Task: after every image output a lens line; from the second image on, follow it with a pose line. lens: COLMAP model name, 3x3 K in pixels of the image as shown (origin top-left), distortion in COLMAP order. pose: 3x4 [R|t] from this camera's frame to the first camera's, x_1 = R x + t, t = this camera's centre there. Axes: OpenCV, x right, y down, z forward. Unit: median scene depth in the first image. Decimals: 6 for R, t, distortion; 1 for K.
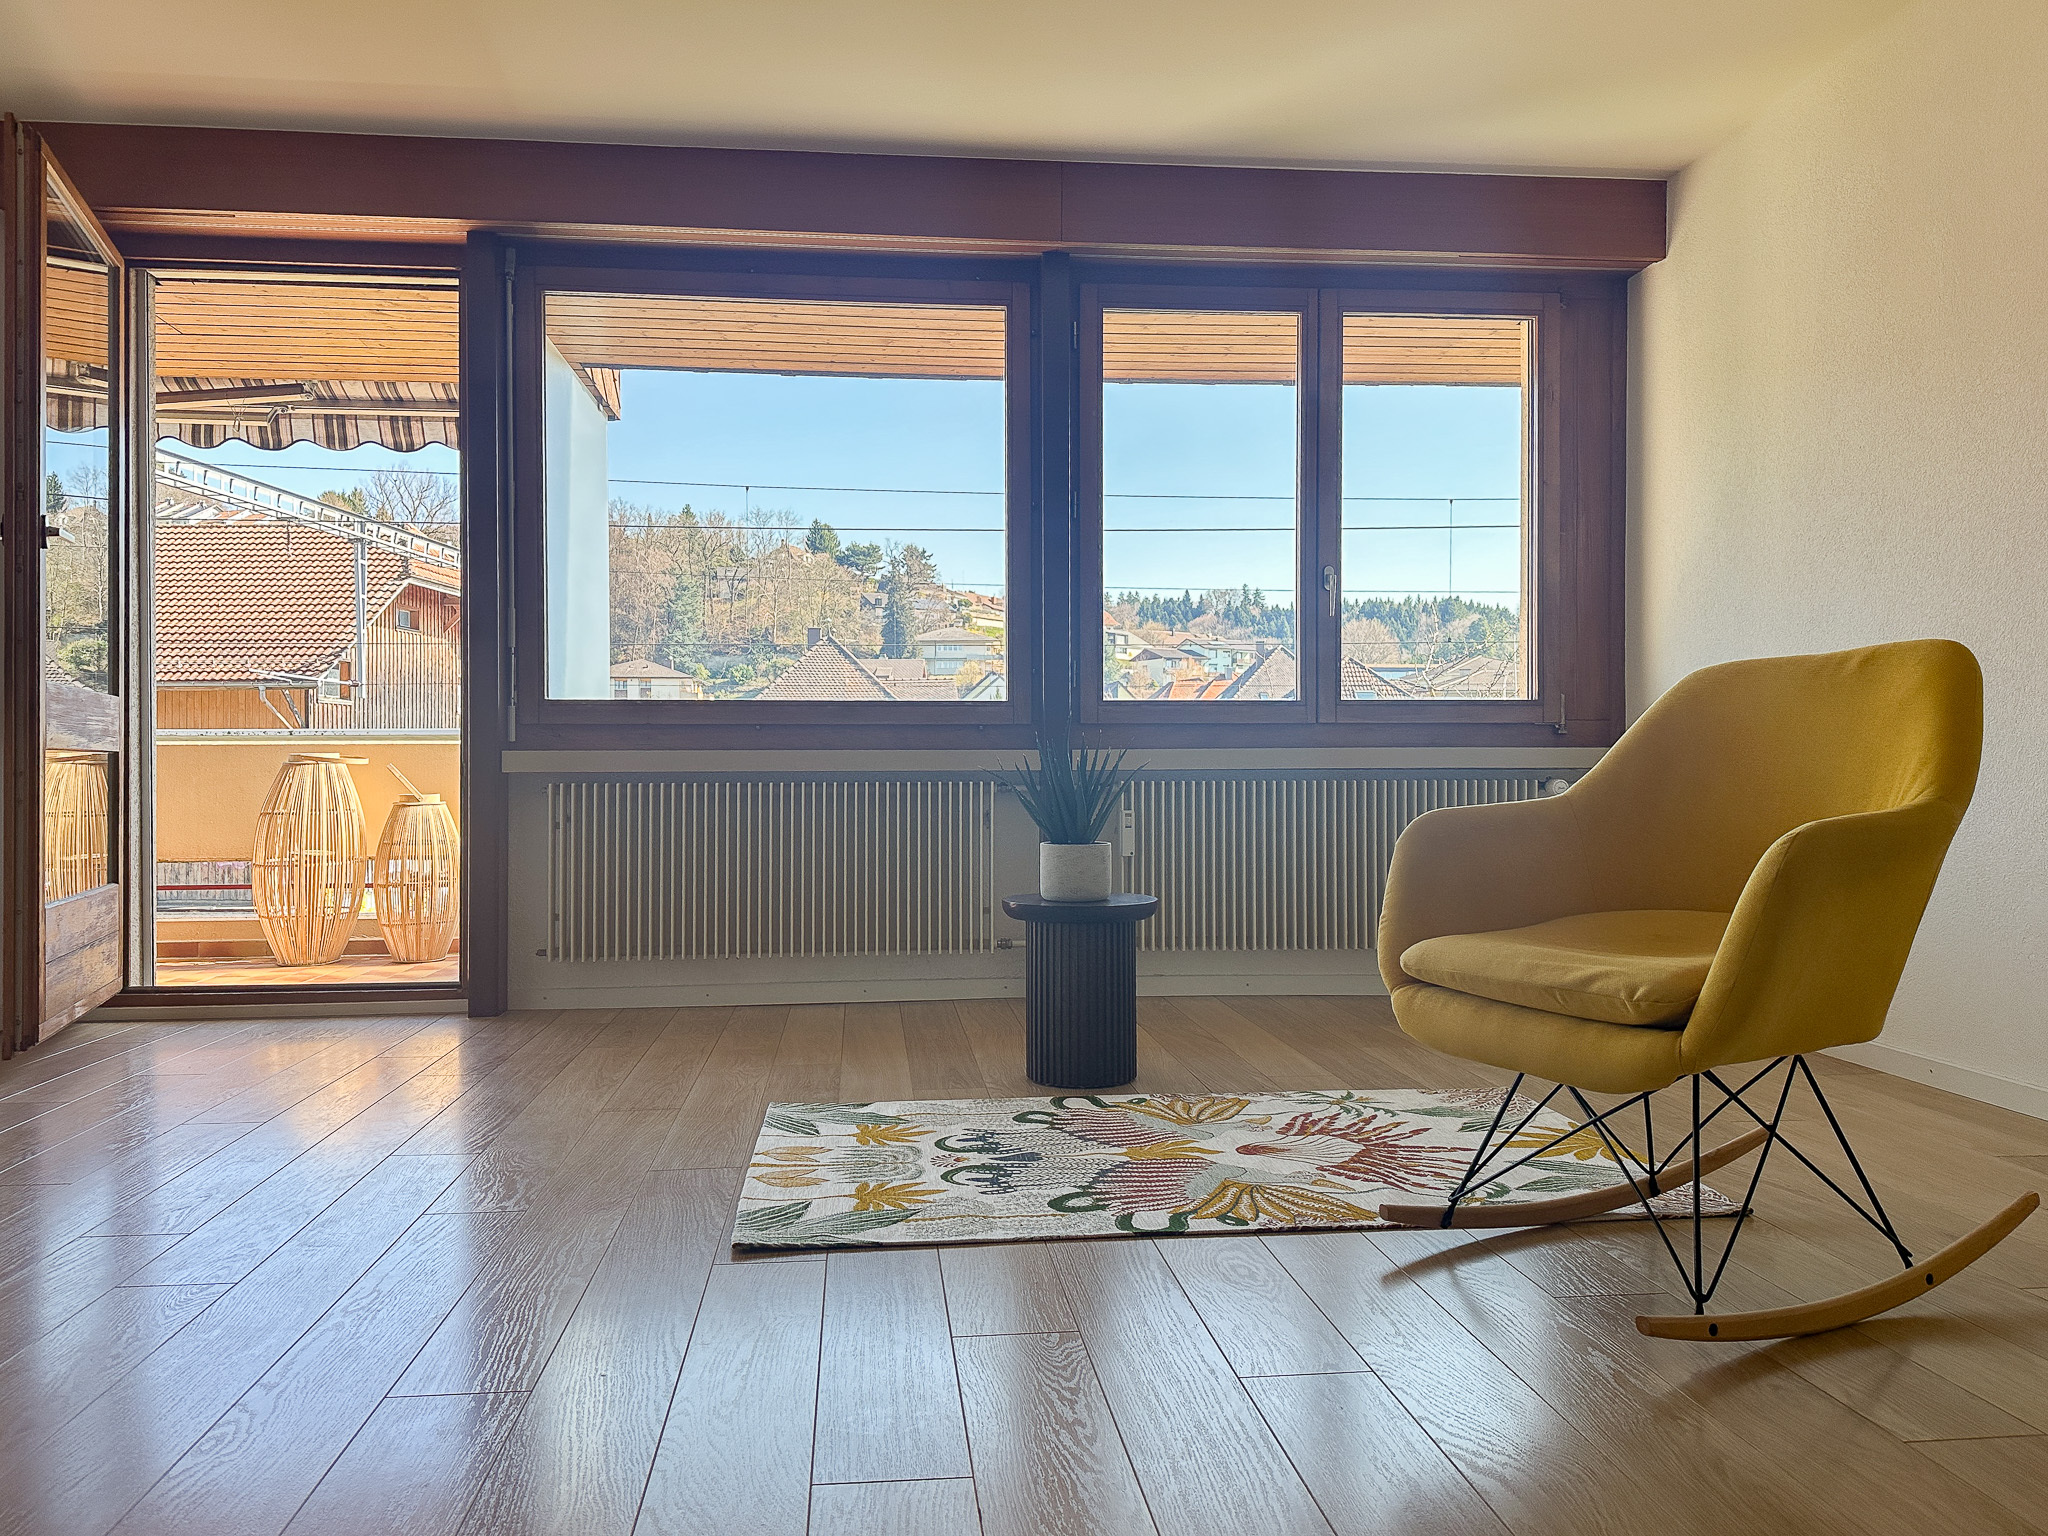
lens RADIAL K [[1503.0, 0, 1024.0], [0, 1503.0, 768.0], [0, 0, 1]] dist [0.203809, -0.362819]
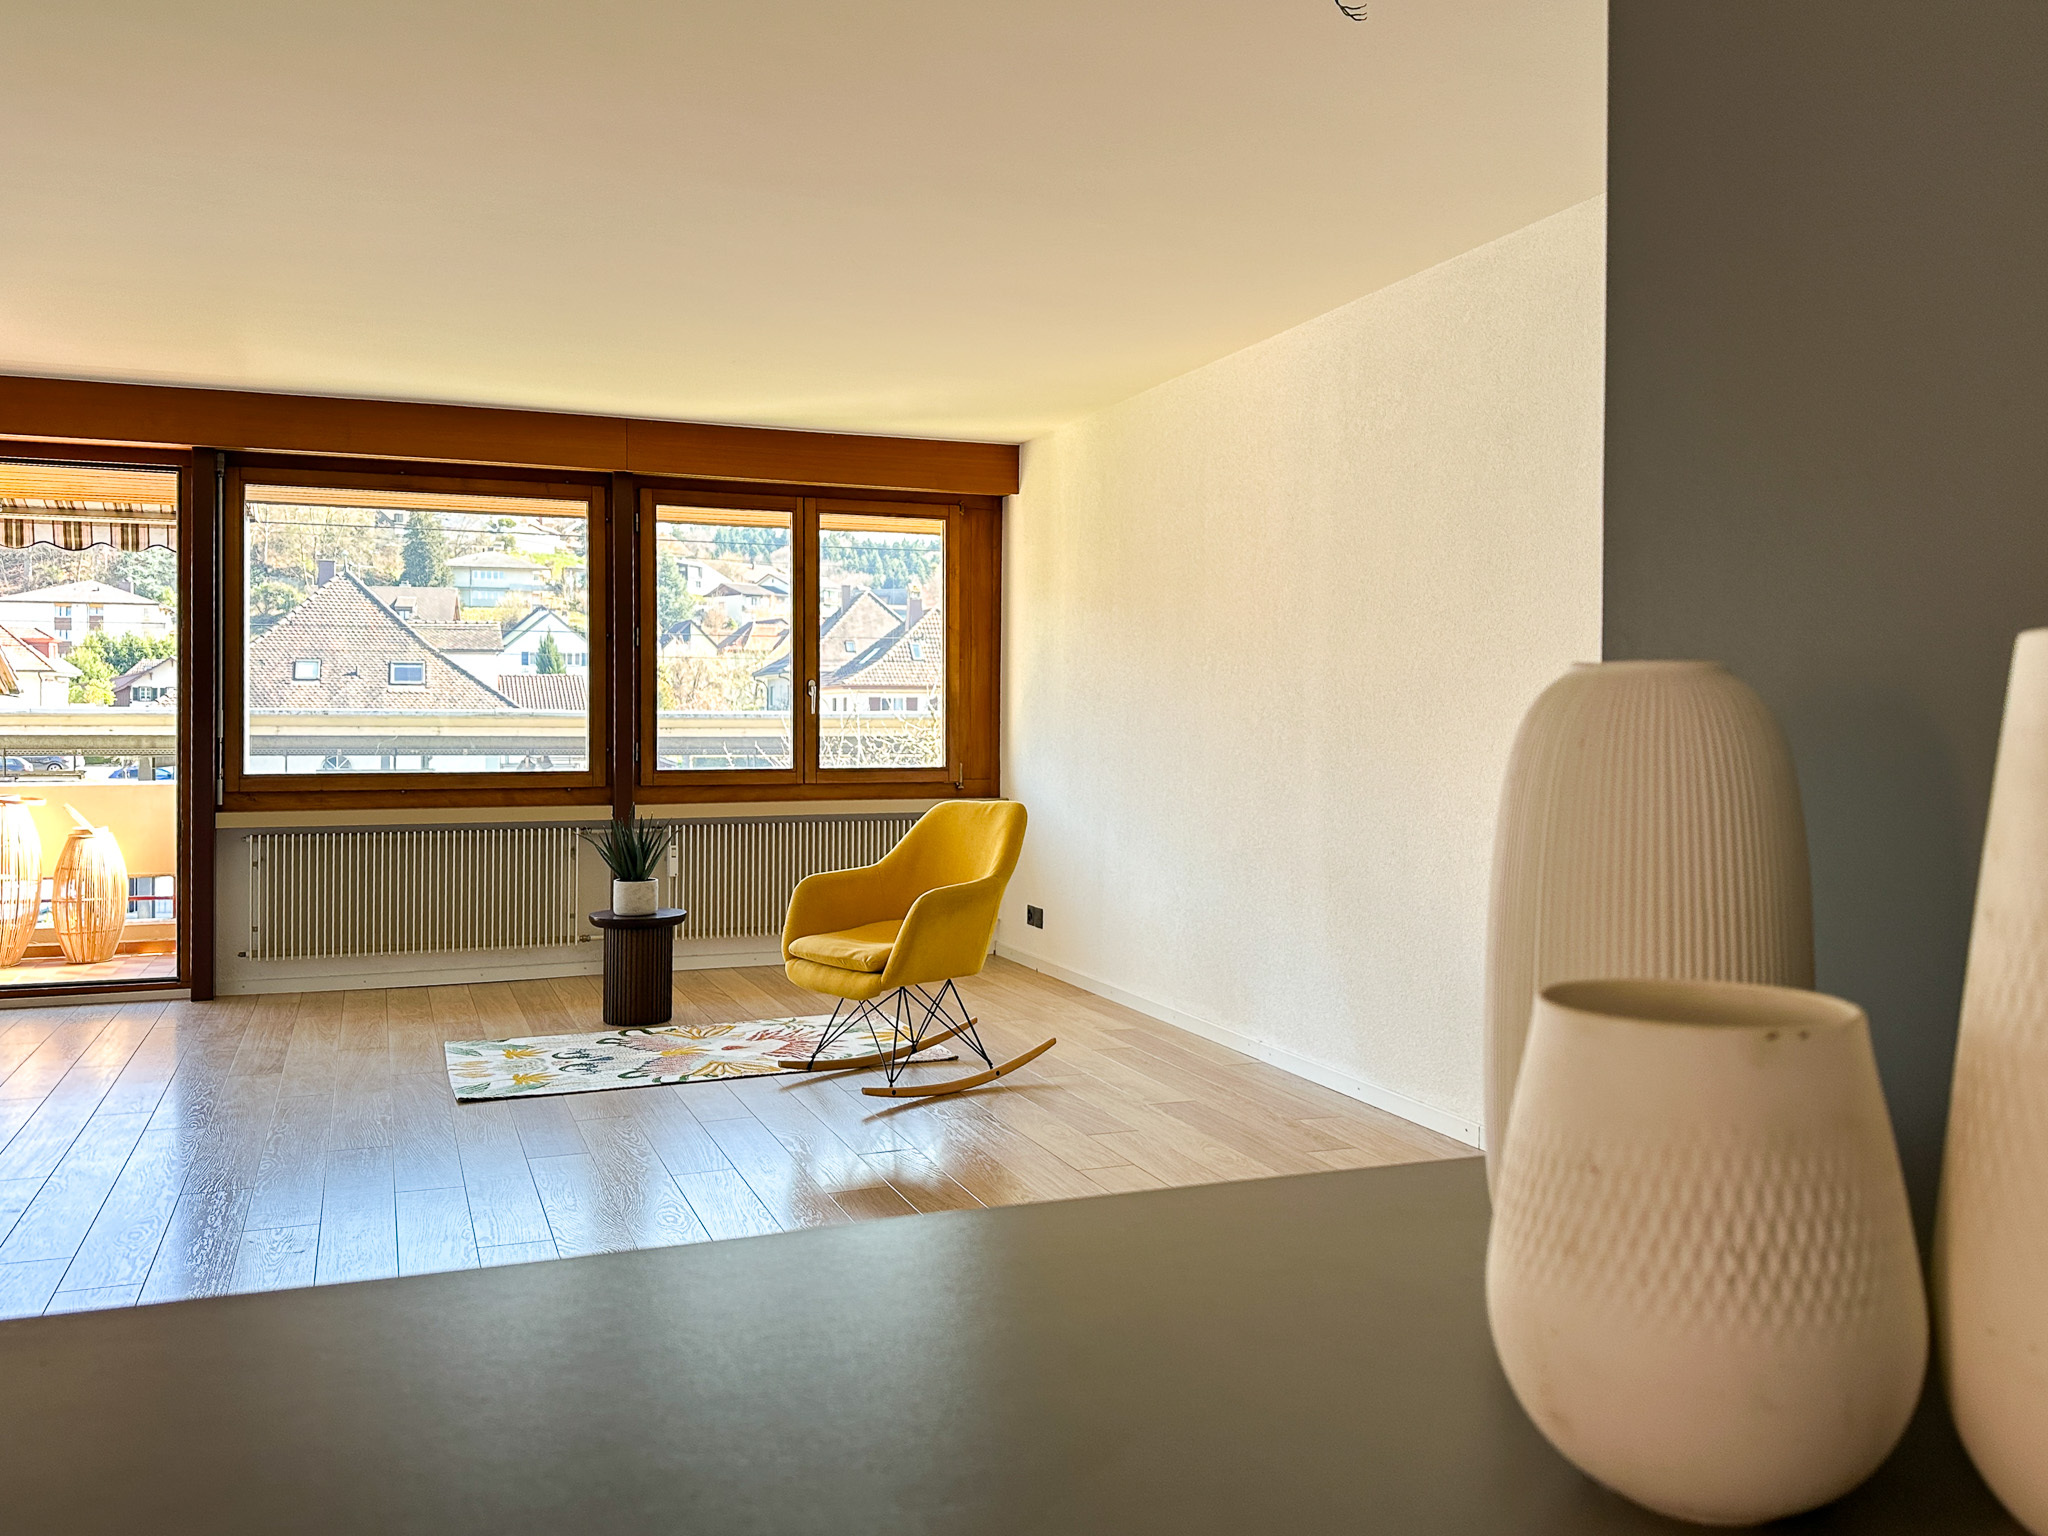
lens RADIAL K [[1669.6, 0, 1028.2], [0, 1669.6, 727.6], [0, 0, 1]] dist [0.201642, -0.364171]
pose [[0.966440, 0.003694, 0.256865, -0.031046], [-0.006119, 0.999944, 0.008641, -0.159292], [-0.256819, -0.009923, 0.966409, -1.061085]]
